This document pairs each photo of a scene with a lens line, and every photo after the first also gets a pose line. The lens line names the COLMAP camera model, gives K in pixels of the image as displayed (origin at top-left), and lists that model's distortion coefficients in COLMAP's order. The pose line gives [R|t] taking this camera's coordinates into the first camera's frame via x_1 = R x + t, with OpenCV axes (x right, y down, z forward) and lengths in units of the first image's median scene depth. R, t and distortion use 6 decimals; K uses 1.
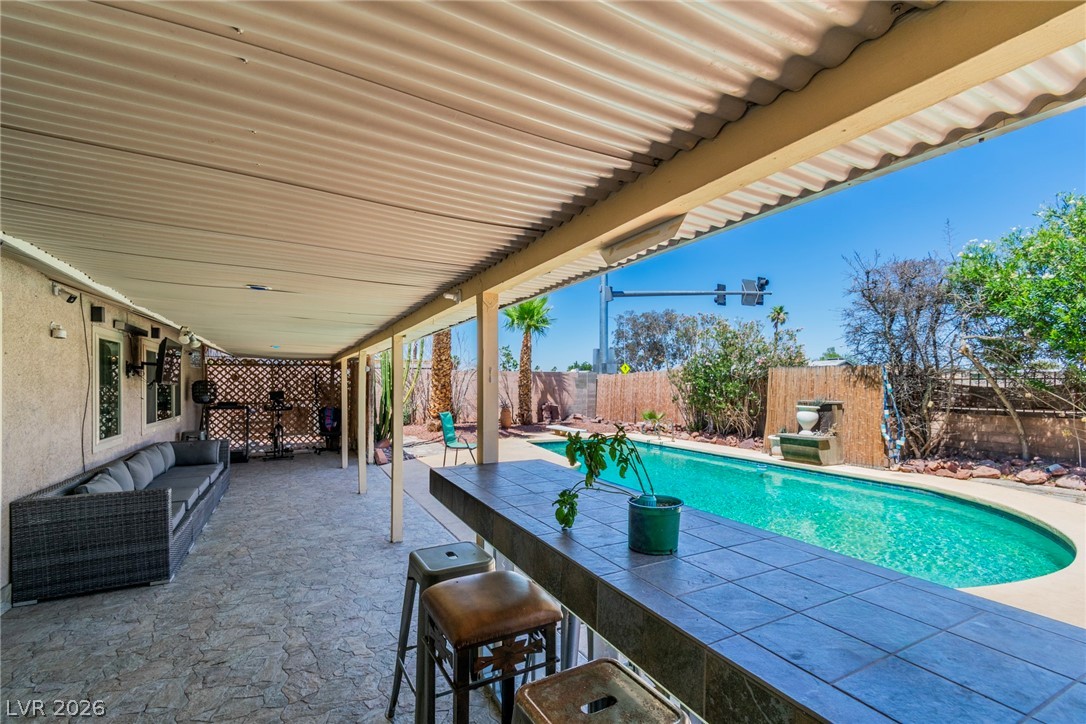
lens RADIAL K [[481.3, 0, 564.5], [0, 481.3, 384.6], [0, 0, 1]] dist [0.004670, -0.001237]
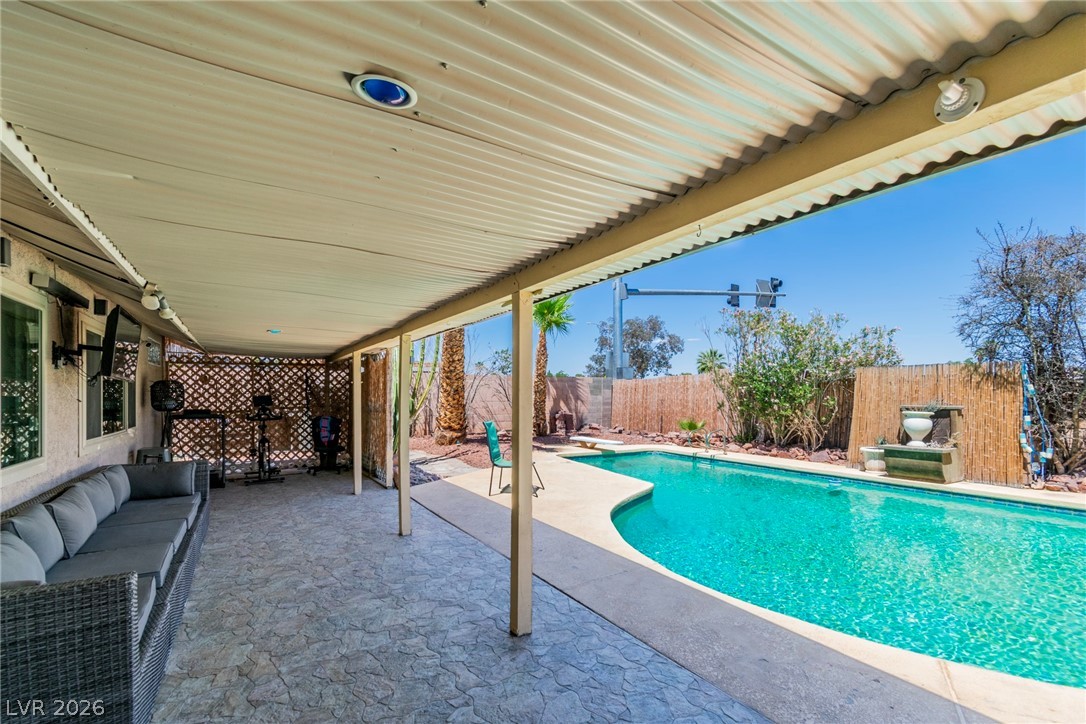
lens RADIAL K [[481.3, 0, 557.5], [0, 481.3, 392.7], [0, 0, 1]] dist [0.004670, -0.001237]
pose [[0.998330, -0.001668, 0.057740, -0.159294], [0.001919, 0.999989, -0.004296, 0.012880], [-0.057732, 0.004400, 0.998322, 0.185295]]
